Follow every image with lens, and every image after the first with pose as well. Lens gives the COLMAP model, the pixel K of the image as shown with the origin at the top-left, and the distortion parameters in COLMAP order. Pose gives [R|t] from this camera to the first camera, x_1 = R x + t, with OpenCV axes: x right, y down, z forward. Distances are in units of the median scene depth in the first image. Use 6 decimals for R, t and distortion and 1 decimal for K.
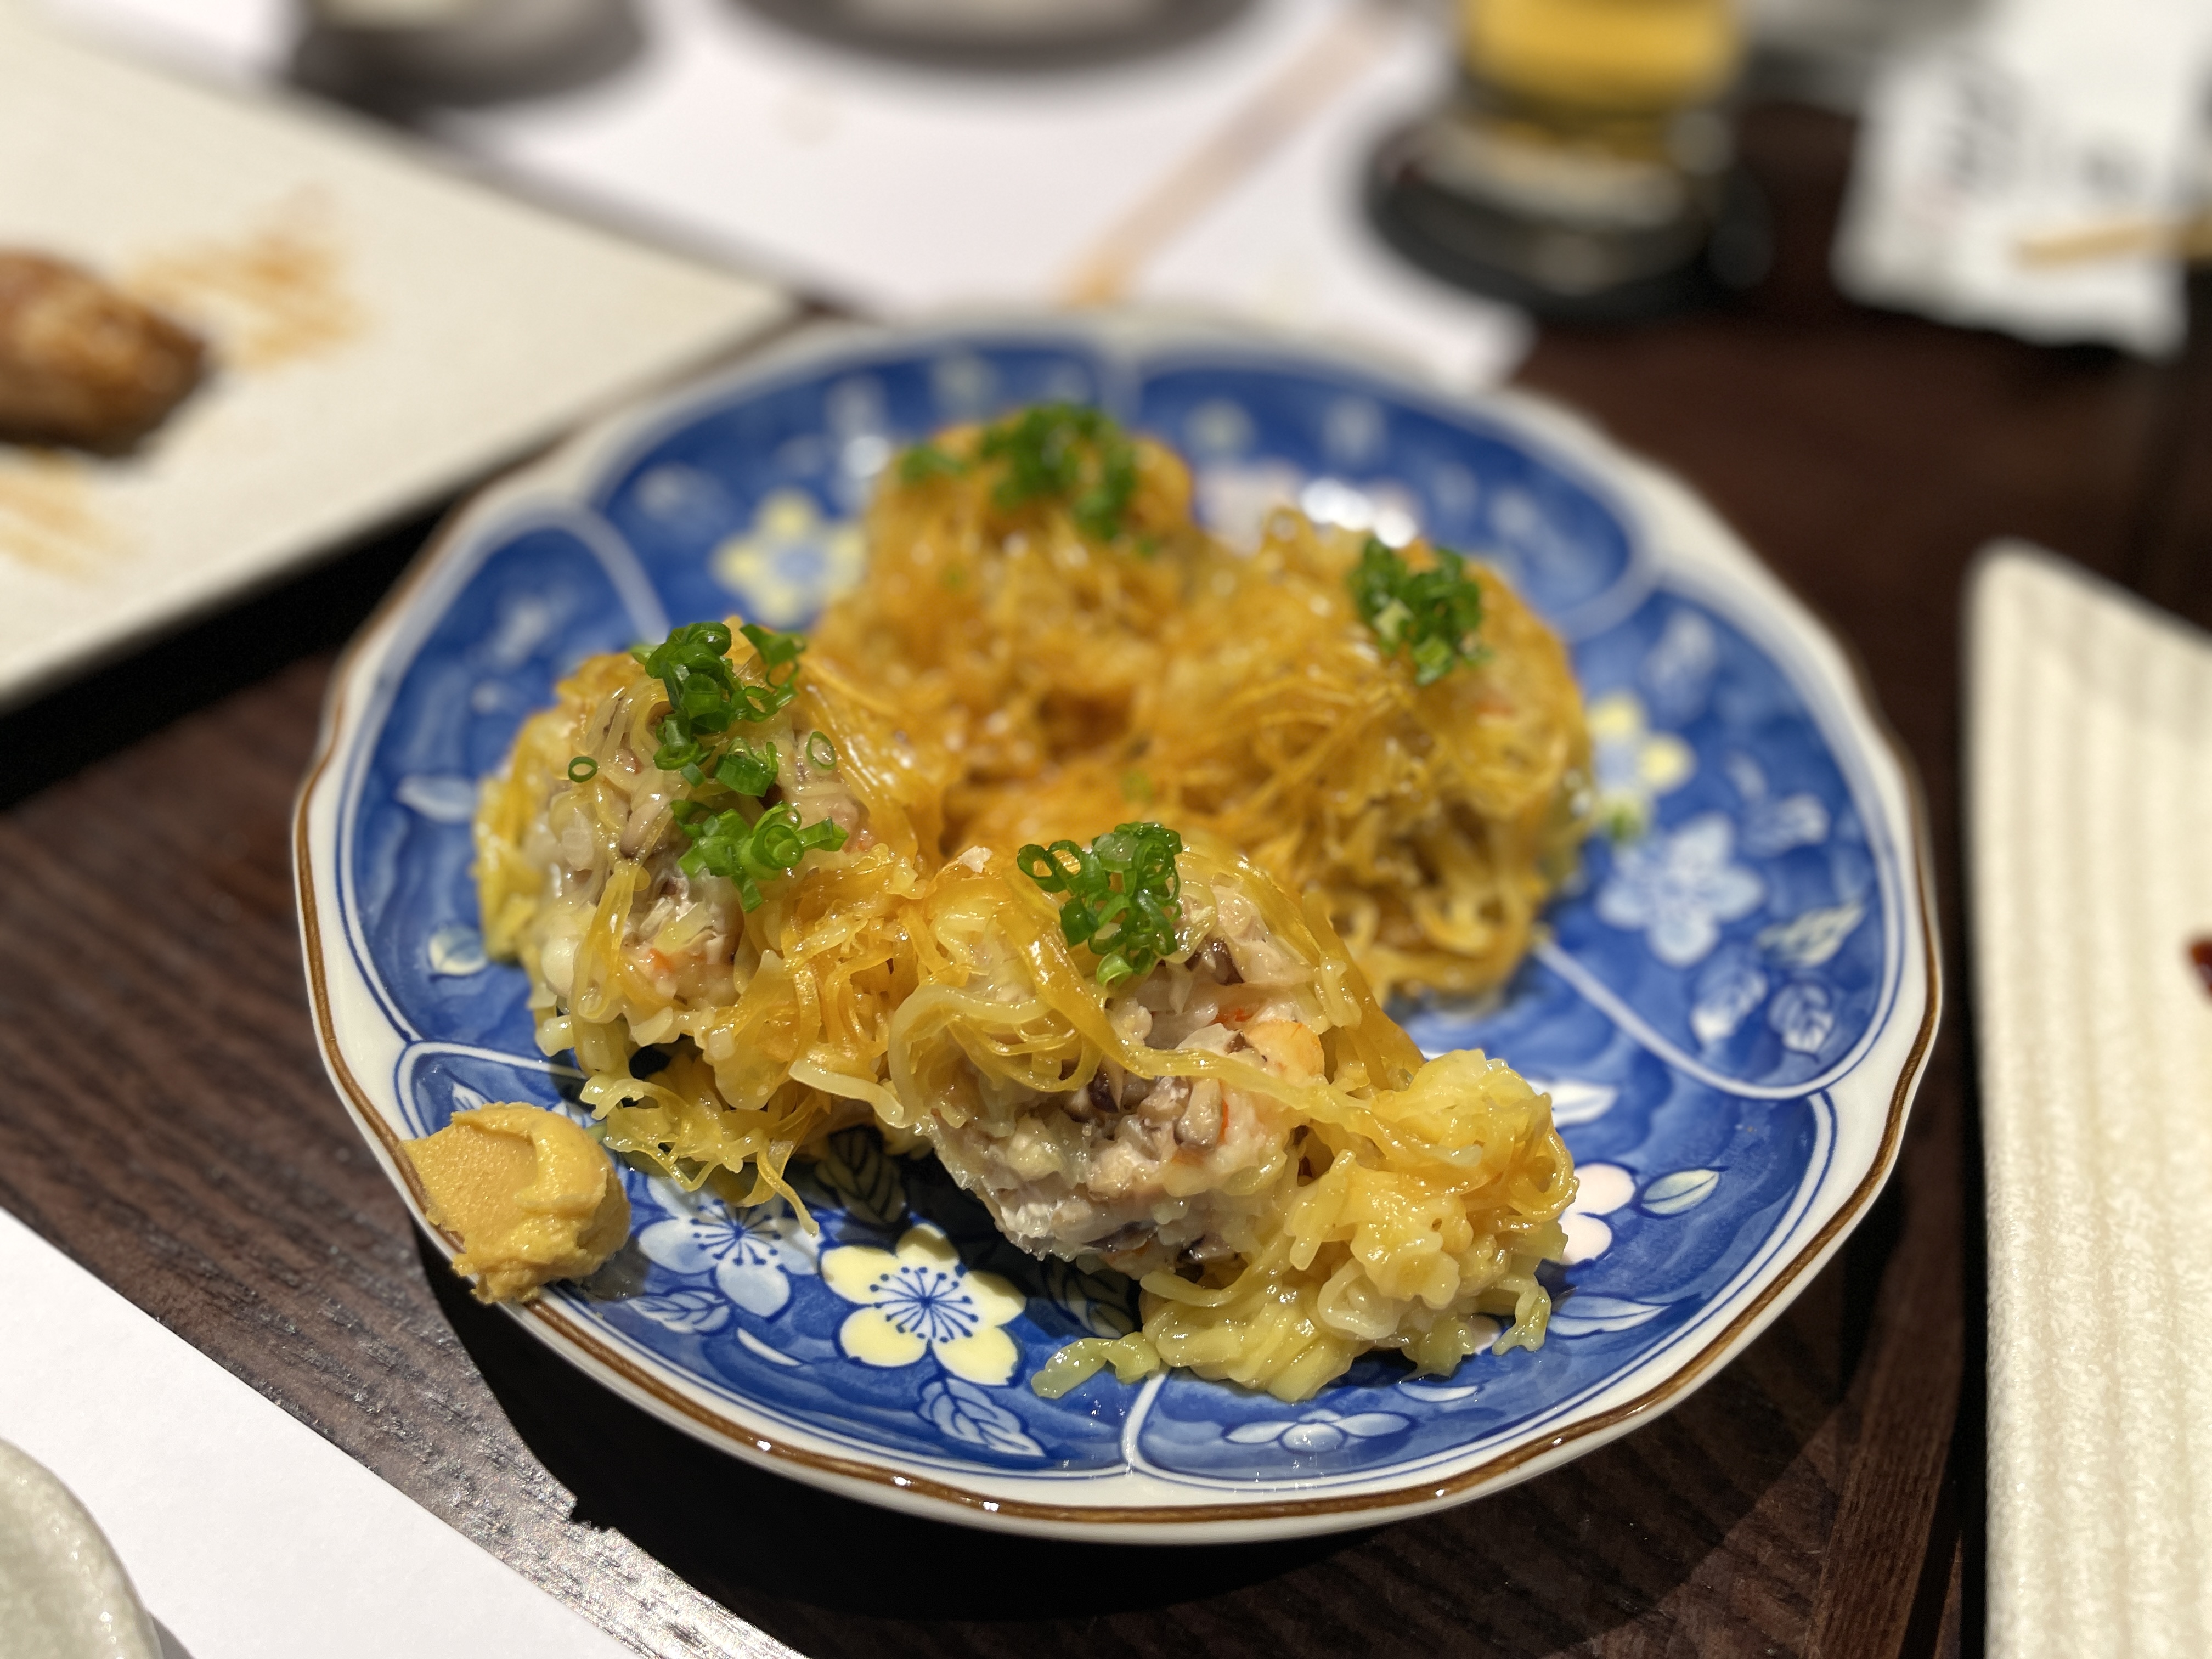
lens RADIAL K [[1689.9, 0, 1106.0], [0, 1689.9, 829.5], [0, 0, 1]] dist [0.001850, -0.063307]
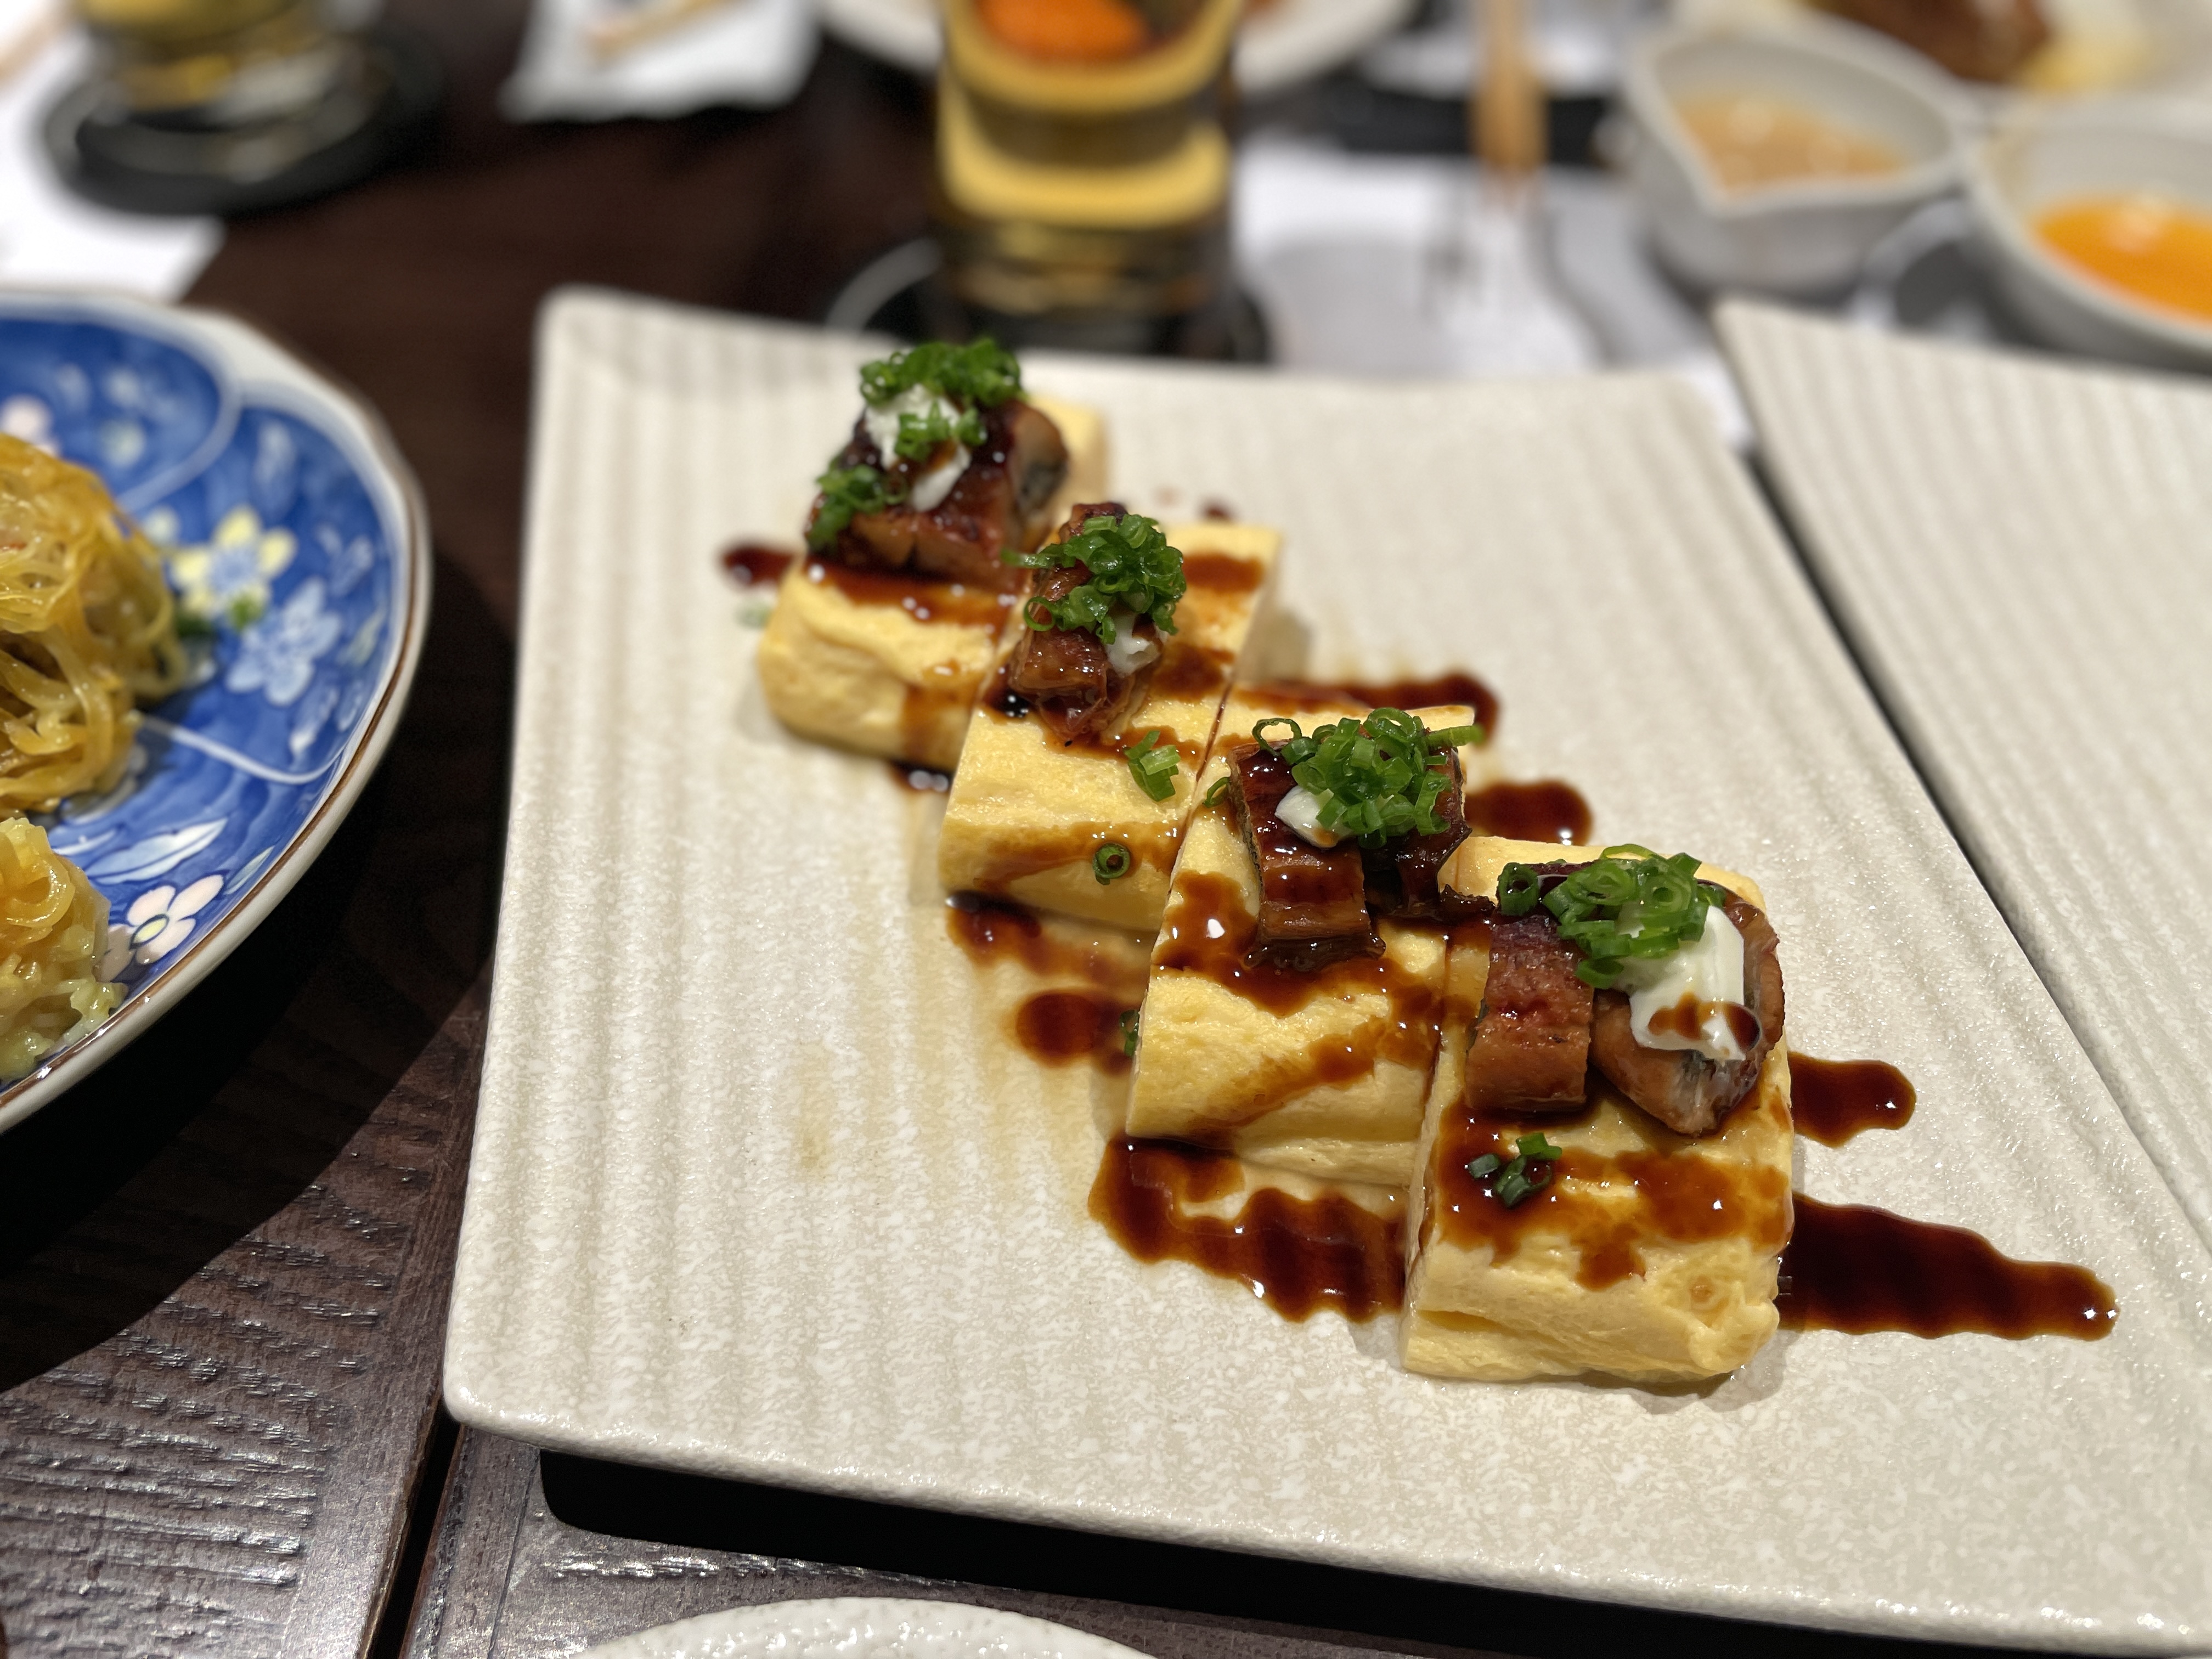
lens RADIAL K [[1679.2, 0, 1106.0], [0, 1679.2, 829.5], [0, 0, 1]] dist [0.004873, 0.003195]
pose [[0.883921, -0.362772, 0.295093, 0.480455], [0.351989, 0.931581, 0.090889, 0.262469], [-0.307875, 0.023531, 0.951136, -0.293182]]
